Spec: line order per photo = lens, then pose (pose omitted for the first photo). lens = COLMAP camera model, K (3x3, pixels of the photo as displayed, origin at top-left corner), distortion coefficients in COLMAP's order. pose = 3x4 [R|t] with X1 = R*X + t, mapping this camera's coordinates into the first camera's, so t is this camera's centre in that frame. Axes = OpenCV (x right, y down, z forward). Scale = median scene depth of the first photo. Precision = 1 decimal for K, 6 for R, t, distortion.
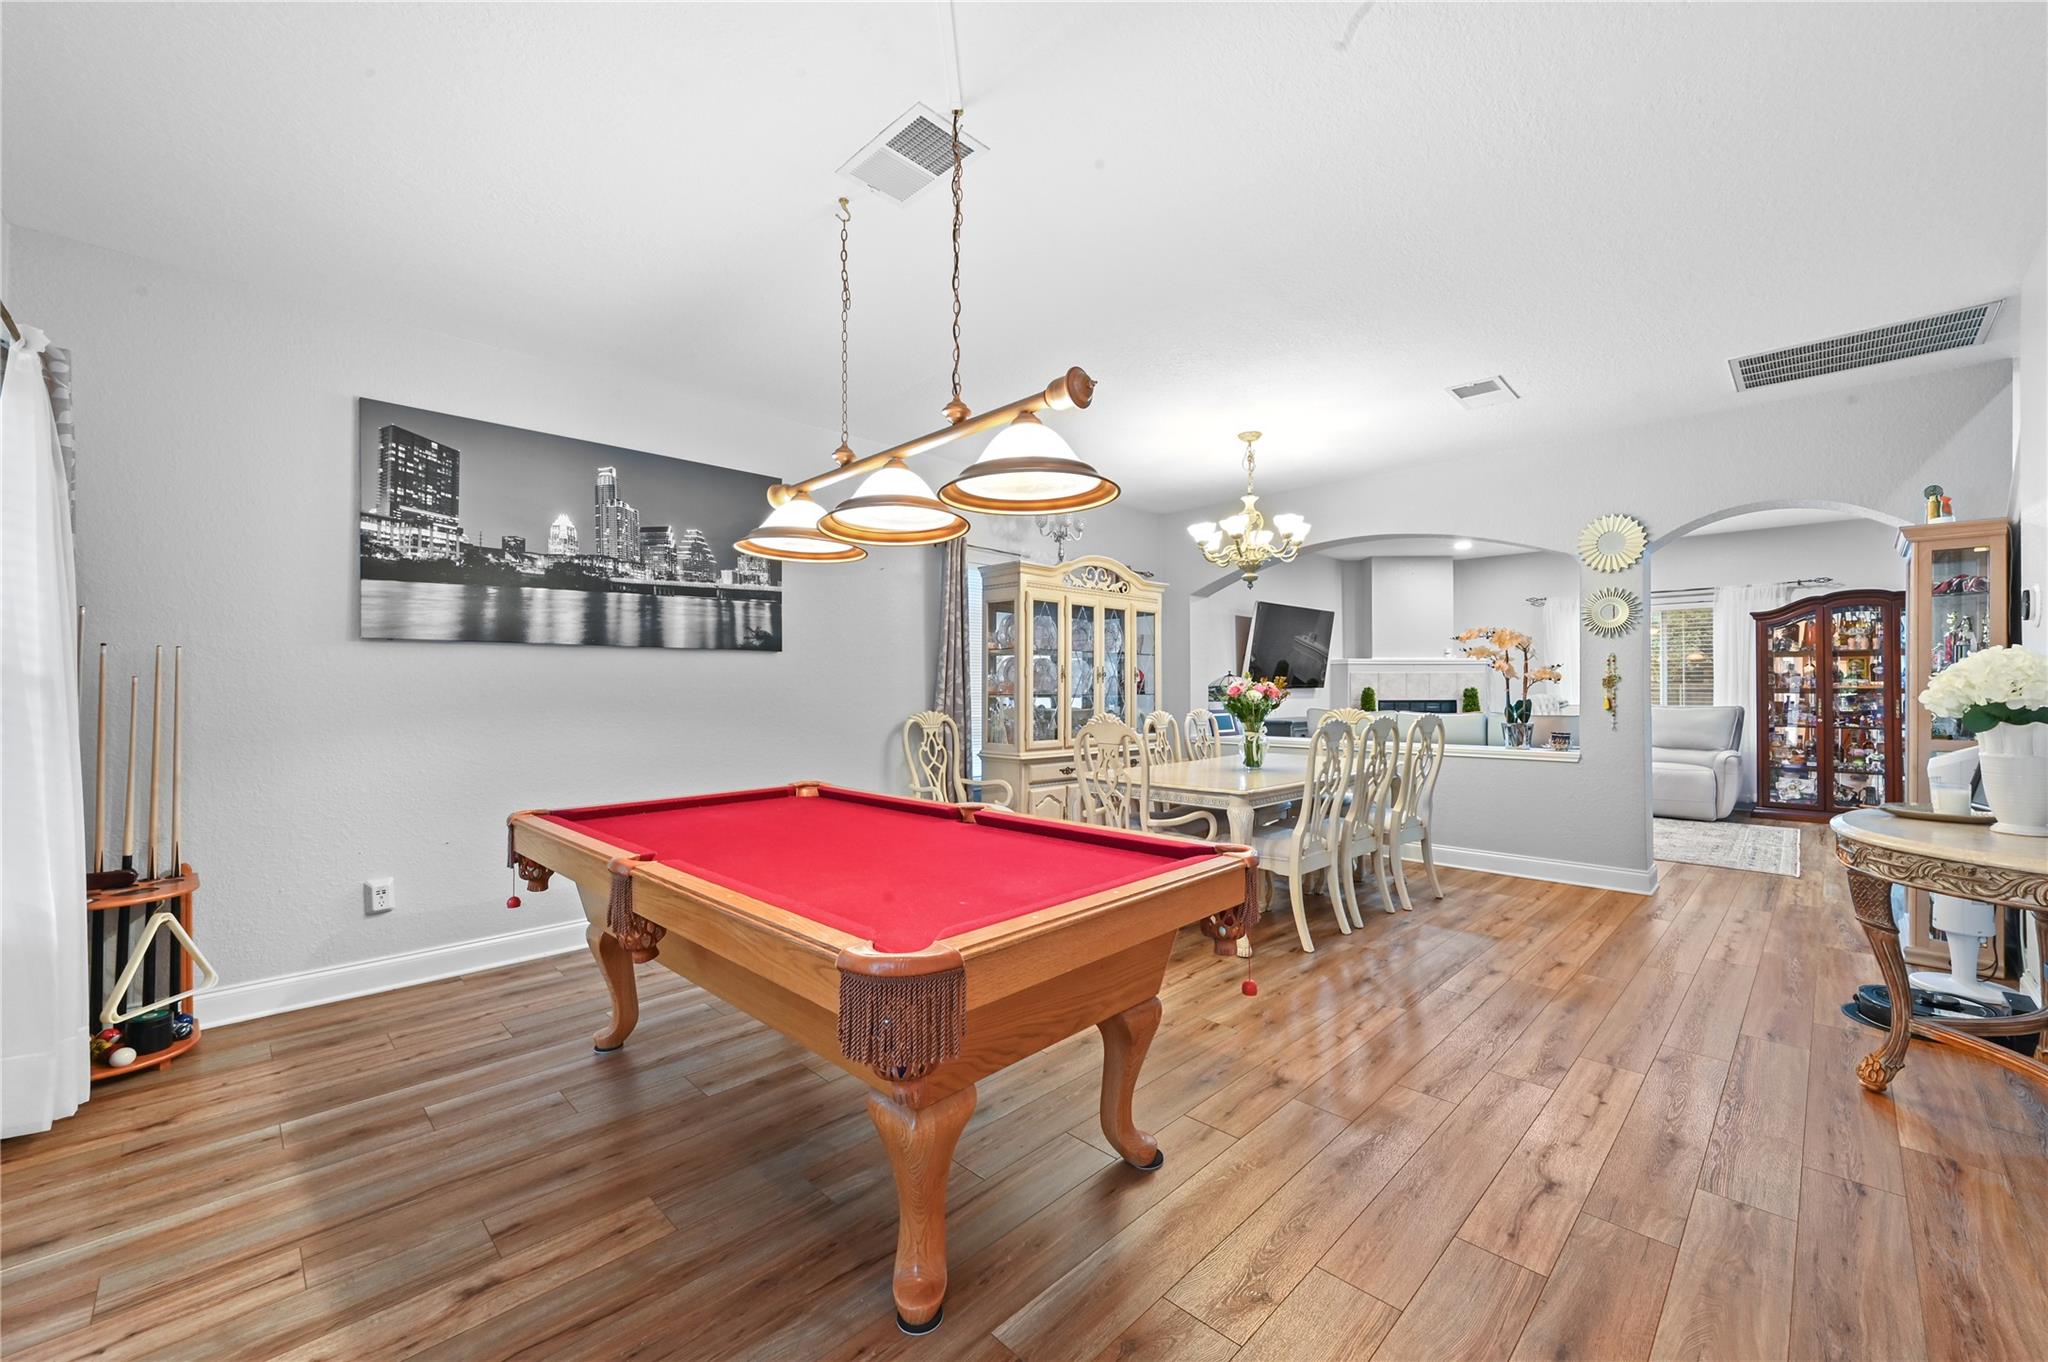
lens RADIAL K [[813.0, 0, 1014.1], [0, 813.0, 682.1], [0, 0, 1]] dist [-0.001033, 0.000269]
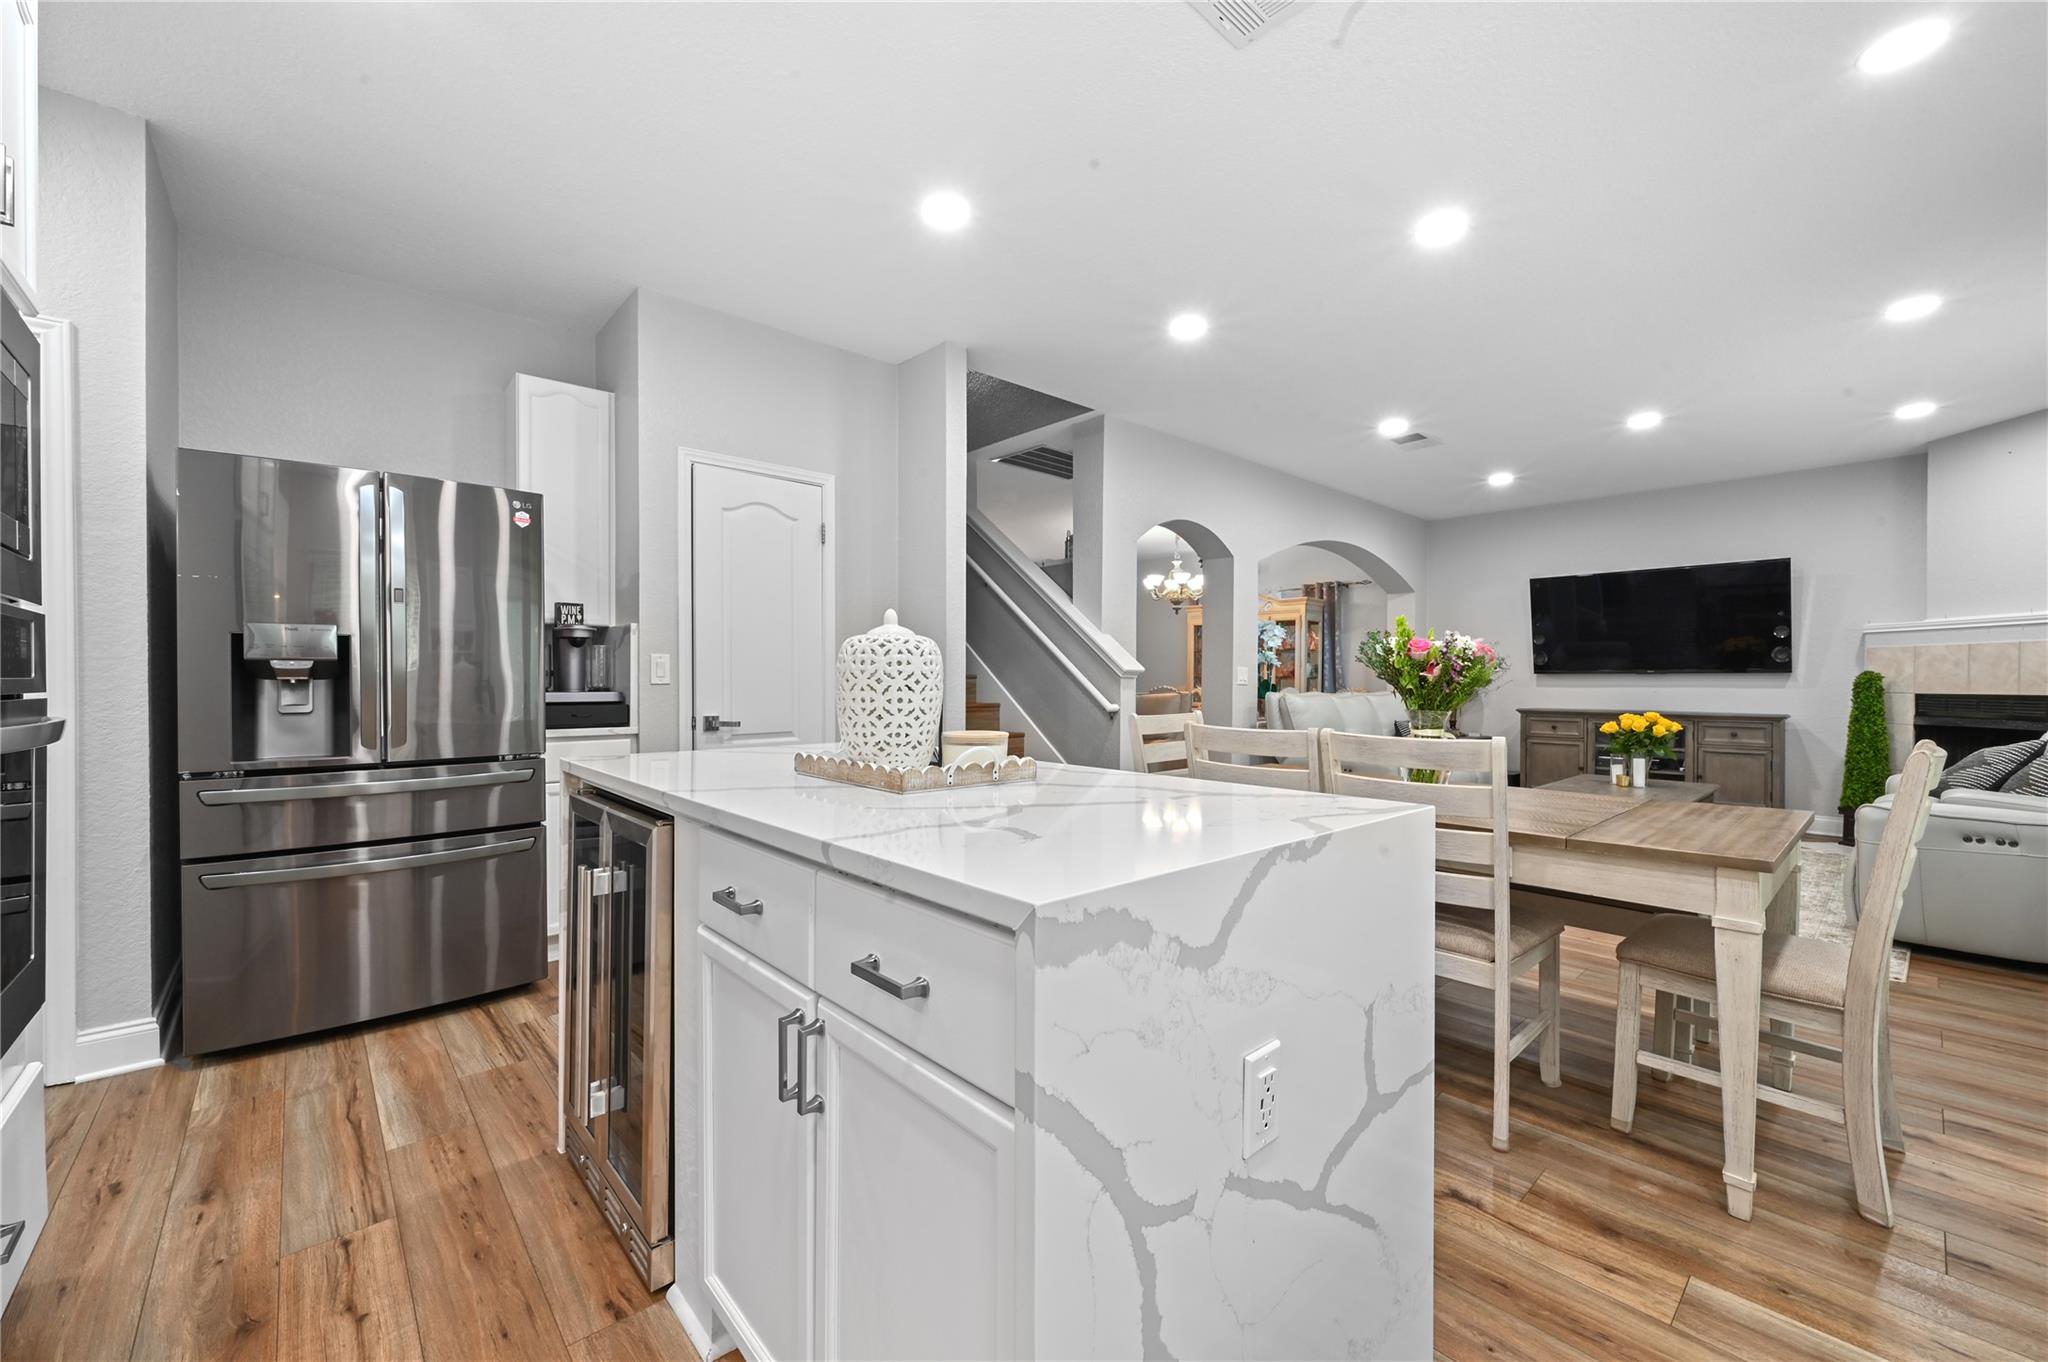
lens RADIAL K [[813.0, 0, 1033.4], [0, 813.0, 683.0], [0, 0, 1]] dist [-0.001033, 0.000269]
pose [[-0.034417, 0.005612, -0.999392, 1.562827], [0.002194, 0.999982, 0.005540, 0.015346], [0.999405, -0.002002, -0.034429, 0.582663]]
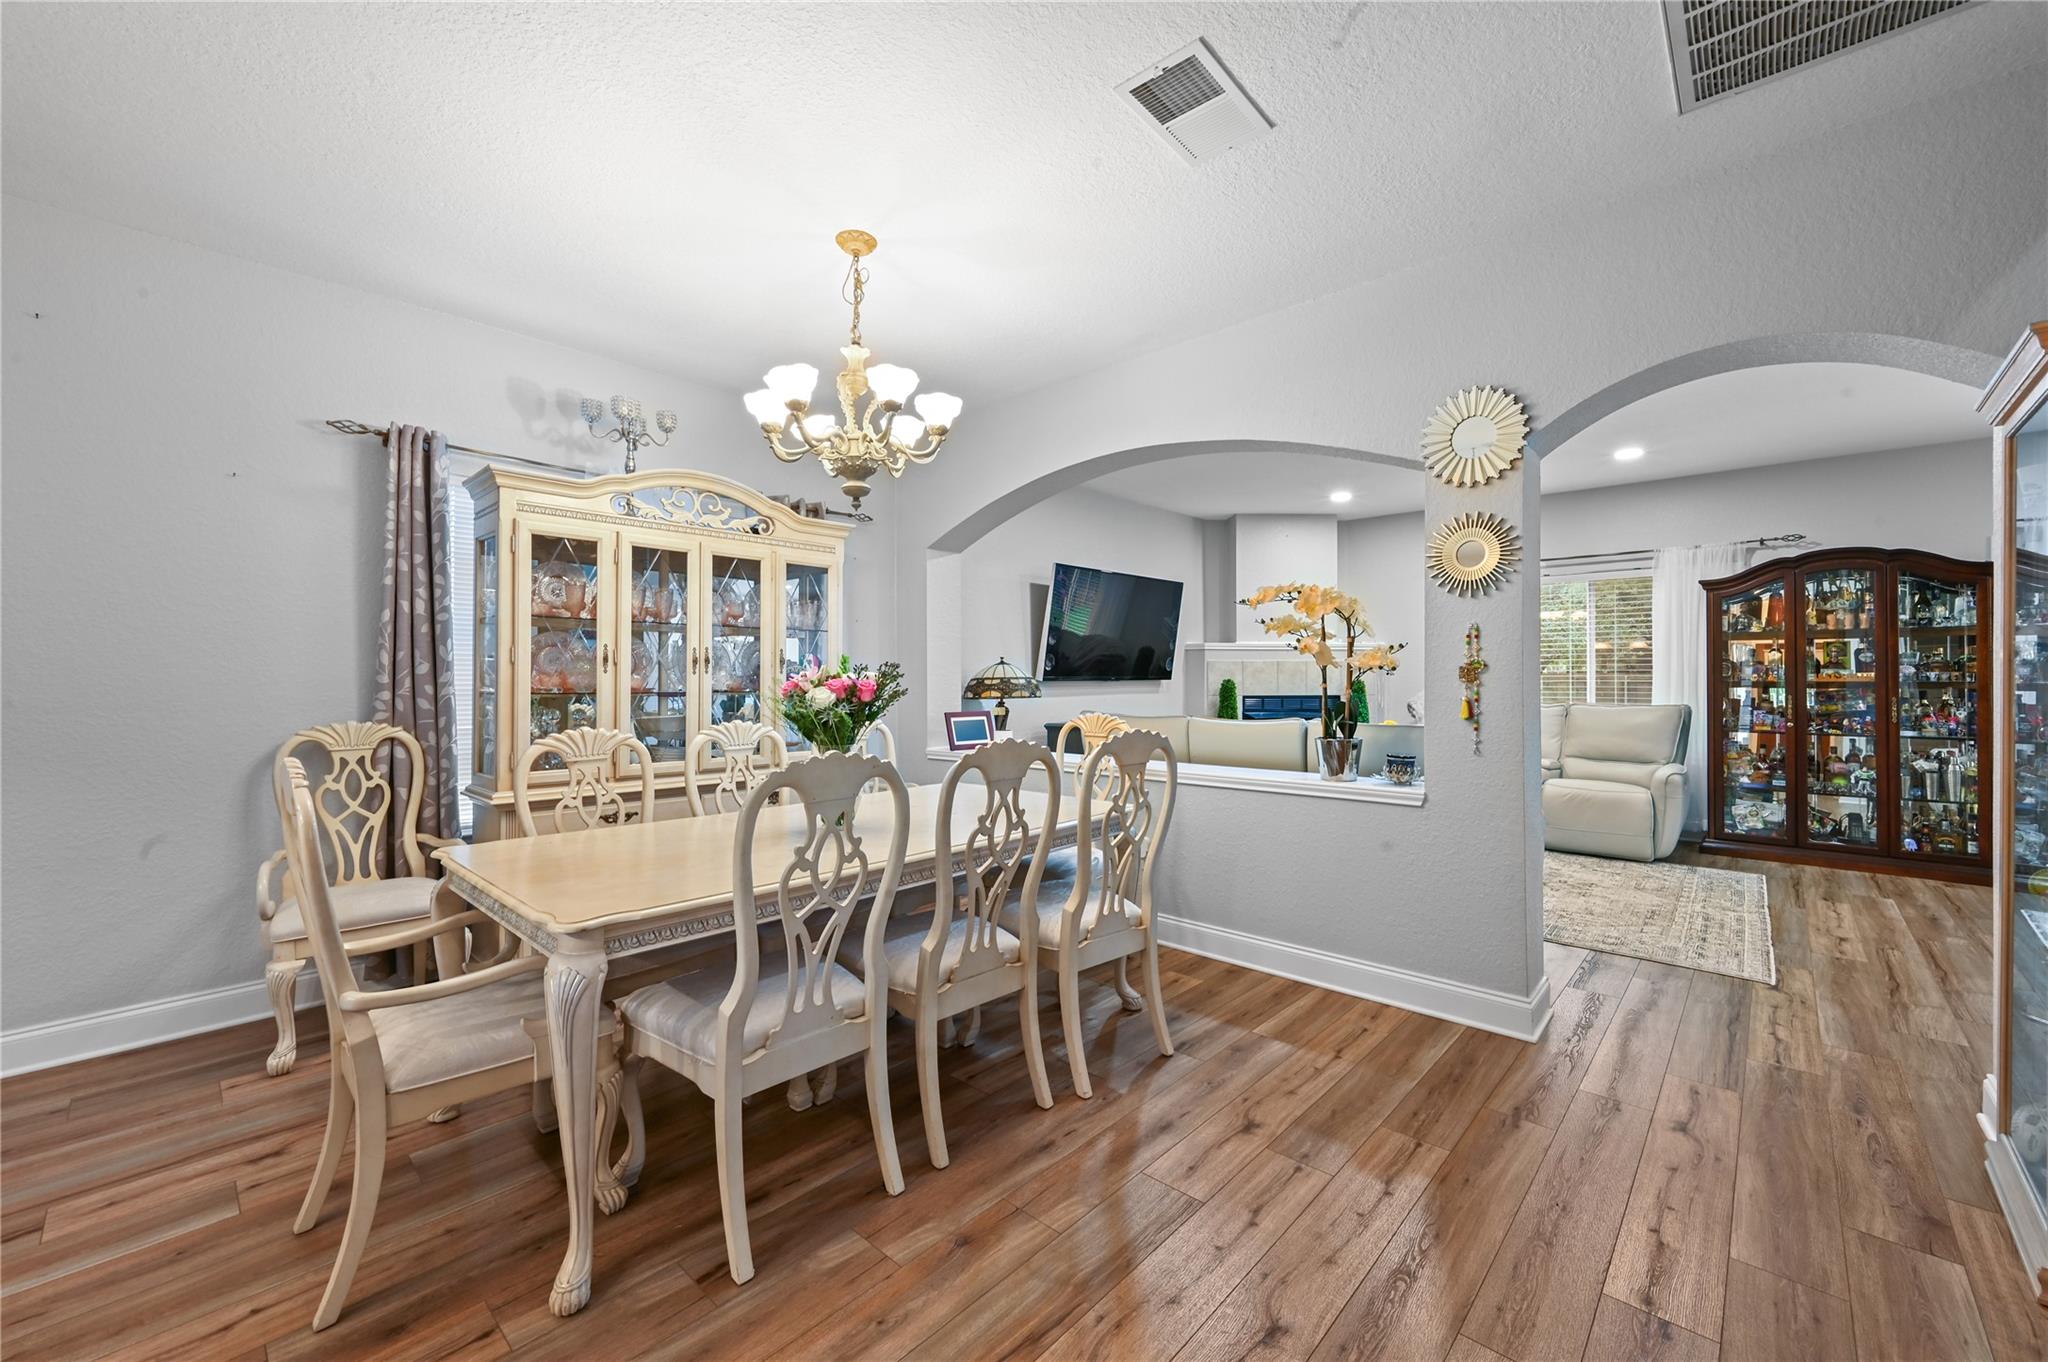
lens RADIAL K [[813.0, 0, 1012.9], [0, 813.0, 674.3], [0, 0, 1]] dist [-0.001033, 0.000269]
pose [[0.999339, 0.000445, 0.036356, 0.291682], [-0.000514, 0.999998, 0.001876, 0.000186], [-0.036355, -0.001893, 0.999337, 0.324599]]
